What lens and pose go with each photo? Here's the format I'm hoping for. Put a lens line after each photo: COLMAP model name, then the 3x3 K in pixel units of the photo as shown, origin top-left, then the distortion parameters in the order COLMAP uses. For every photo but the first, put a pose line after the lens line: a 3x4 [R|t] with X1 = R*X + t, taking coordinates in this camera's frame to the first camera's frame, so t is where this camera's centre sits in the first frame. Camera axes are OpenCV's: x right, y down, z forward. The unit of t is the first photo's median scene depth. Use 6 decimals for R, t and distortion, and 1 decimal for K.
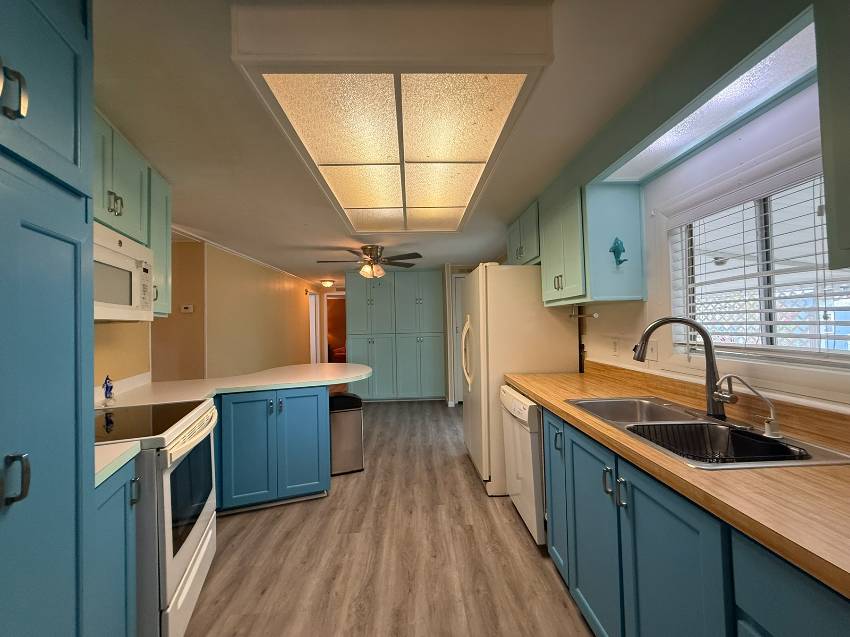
lens RADIAL K [[345.2, 0, 423.6], [0, 345.2, 315.6], [0, 0, 1]] dist [-0.001091, -0.000184]
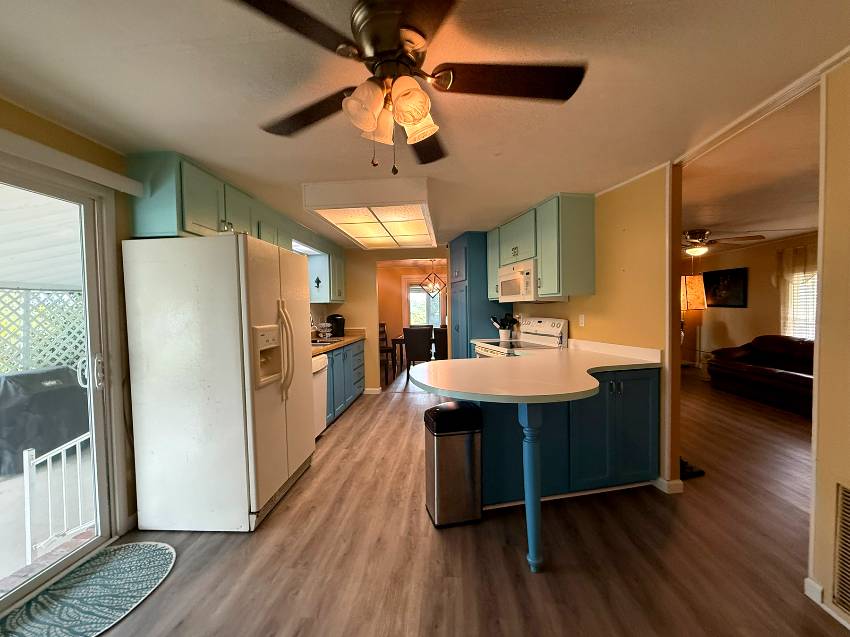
lens RADIAL K [[345.2, 0, 423.6], [0, 345.2, 315.6], [0, 0, 1]] dist [-0.001091, -0.000184]
pose [[-0.993285, 0.043944, 0.107024, -0.325883], [0.043276, 0.999027, -0.008557, 0.066008], [-0.107295, -0.003869, -0.994220, 2.135727]]
